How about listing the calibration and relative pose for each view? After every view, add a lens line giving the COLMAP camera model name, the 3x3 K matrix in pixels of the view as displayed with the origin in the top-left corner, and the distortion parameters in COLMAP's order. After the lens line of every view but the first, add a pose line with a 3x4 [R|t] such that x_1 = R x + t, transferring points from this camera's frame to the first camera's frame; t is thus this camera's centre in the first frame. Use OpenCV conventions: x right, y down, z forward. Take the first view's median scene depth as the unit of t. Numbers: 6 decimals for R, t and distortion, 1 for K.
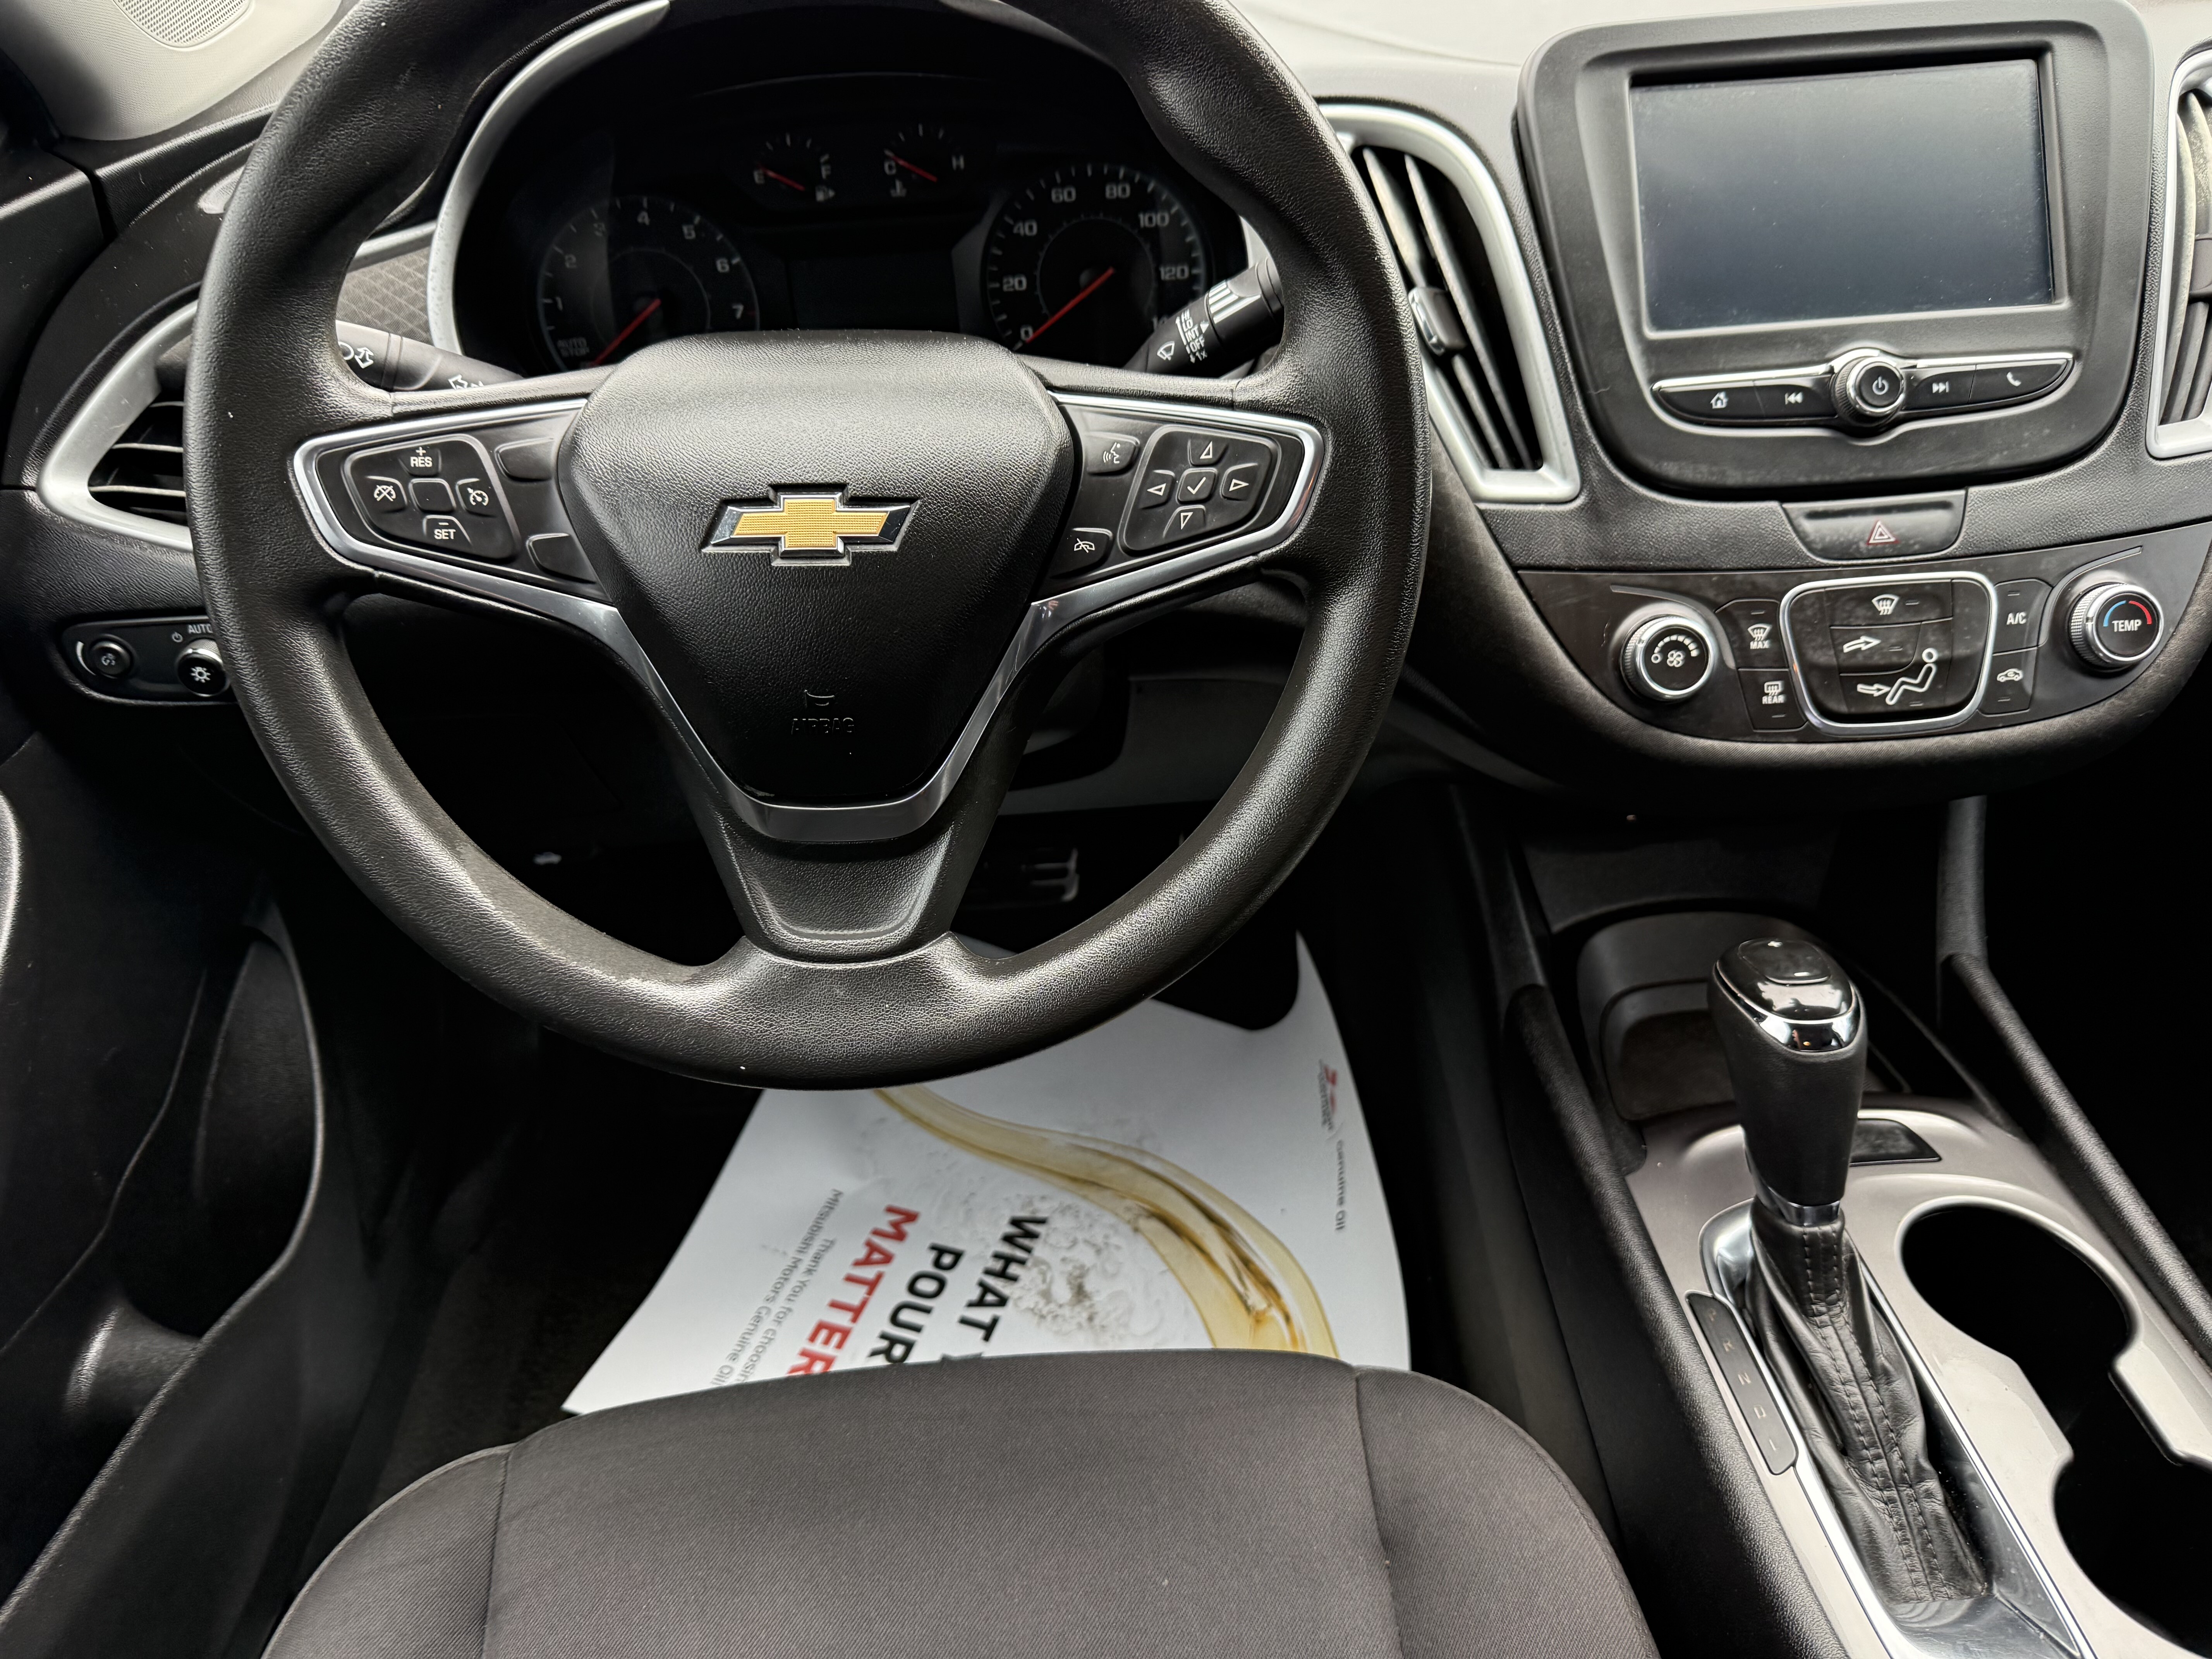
lens RADIAL K [[1592.3, 0, 1106.0], [0, 1592.3, 829.5], [0, 0, 1]] dist [0.064154, -0.130501]
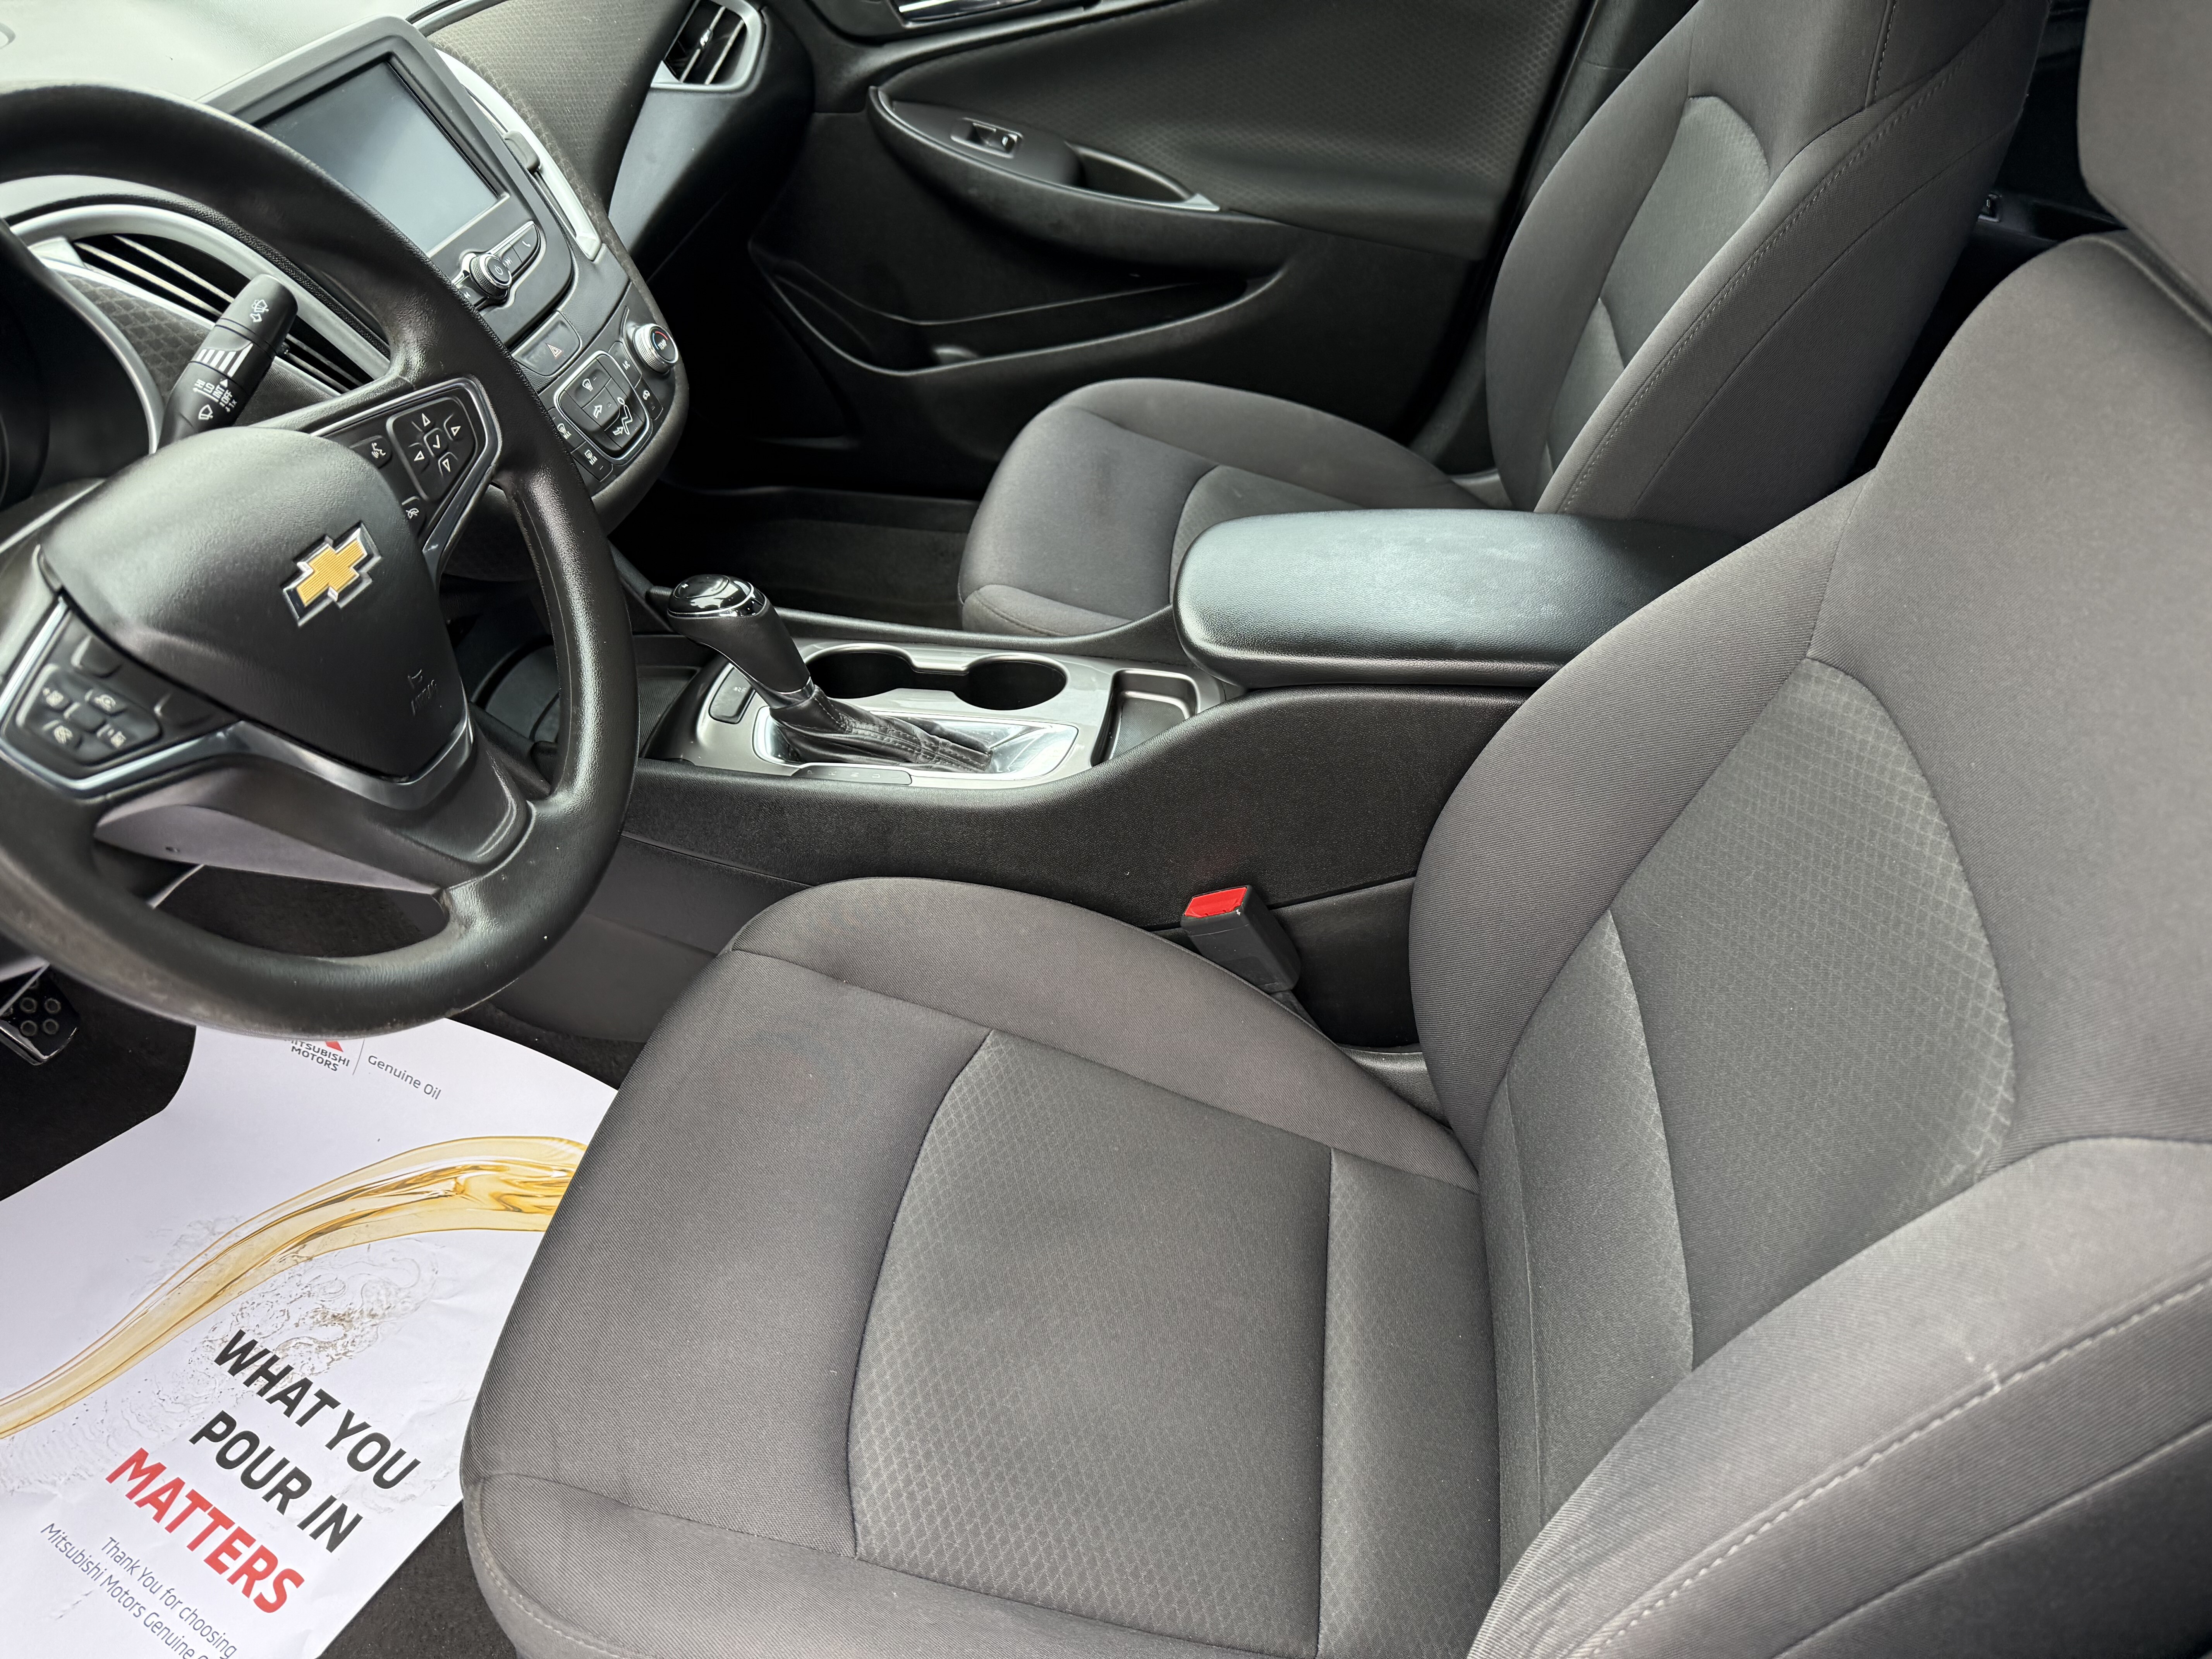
lens RADIAL K [[1559.0, 0, 1106.0], [0, 1559.0, 829.5], [0, 0, 1]] dist [-0.005171, -0.003584]
pose [[0.199203, -0.584312, 0.786701, -0.929214], [0.545598, 0.732988, 0.406265, -0.162052], [-0.814028, 0.348293, 0.464813, -0.030219]]
